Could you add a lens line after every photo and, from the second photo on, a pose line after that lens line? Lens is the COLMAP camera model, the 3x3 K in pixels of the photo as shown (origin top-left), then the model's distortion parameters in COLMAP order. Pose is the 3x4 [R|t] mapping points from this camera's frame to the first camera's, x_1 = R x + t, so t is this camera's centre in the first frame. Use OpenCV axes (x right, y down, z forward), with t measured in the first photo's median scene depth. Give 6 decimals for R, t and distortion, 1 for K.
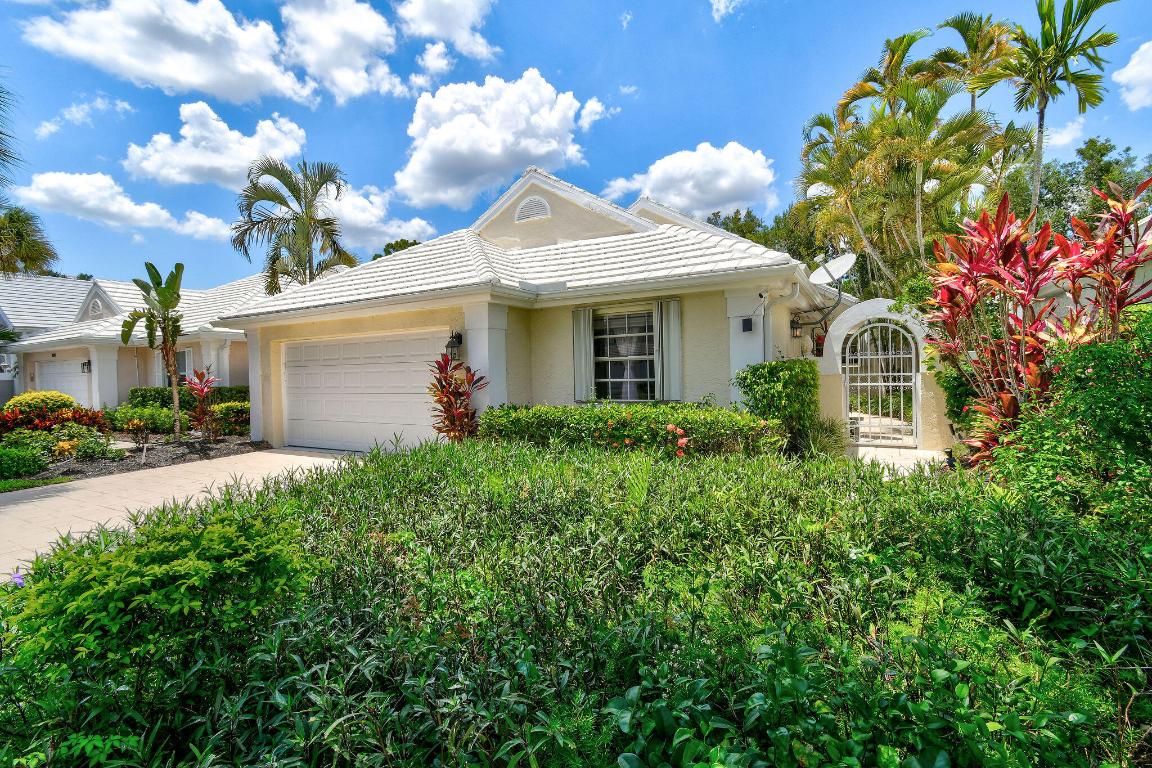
lens RADIAL K [[521.8, 0, 576.5], [0, 521.8, 368.5], [0, 0, 1]] dist [0.000227, -0.000145]
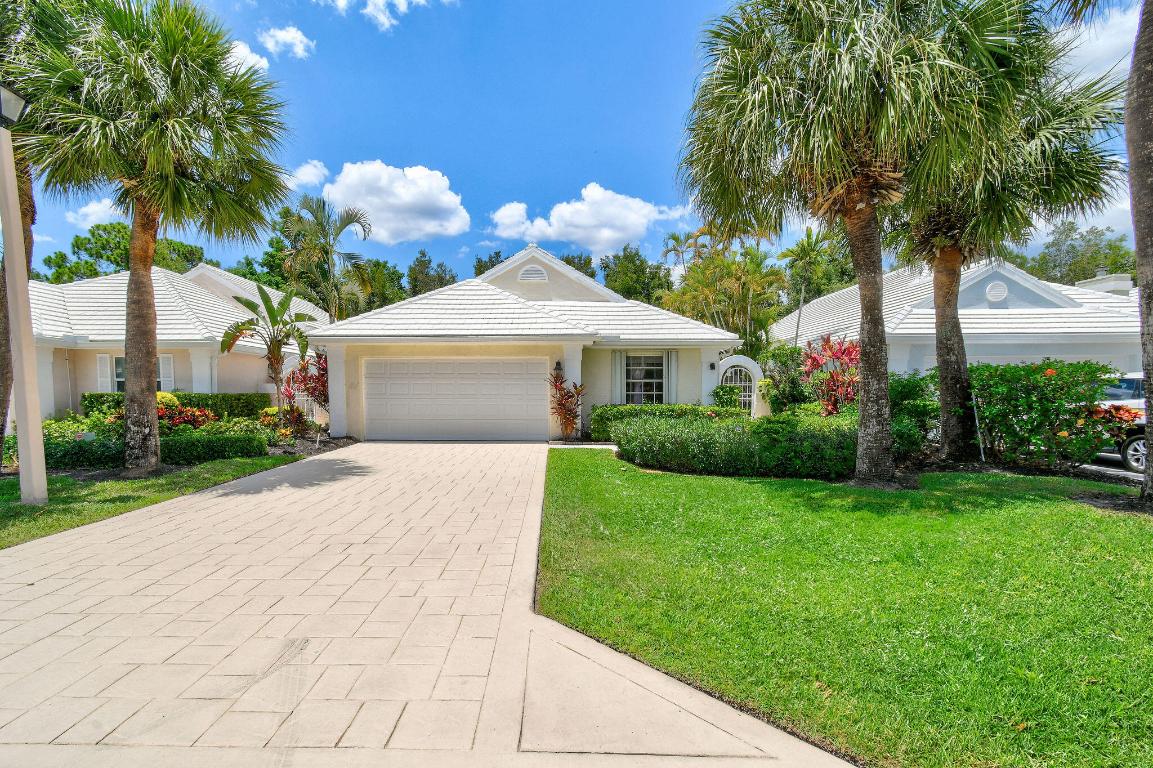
lens RADIAL K [[535.3, 0, 542.0], [0, 535.3, 386.2], [0, 0, 1]] dist [0.001654, 0.000233]
pose [[0.892112, 0.030370, 0.450792, -1.021683], [-0.026023, 0.999536, -0.015840, 0.036748], [-0.451064, 0.002401, 0.892488, -0.471407]]
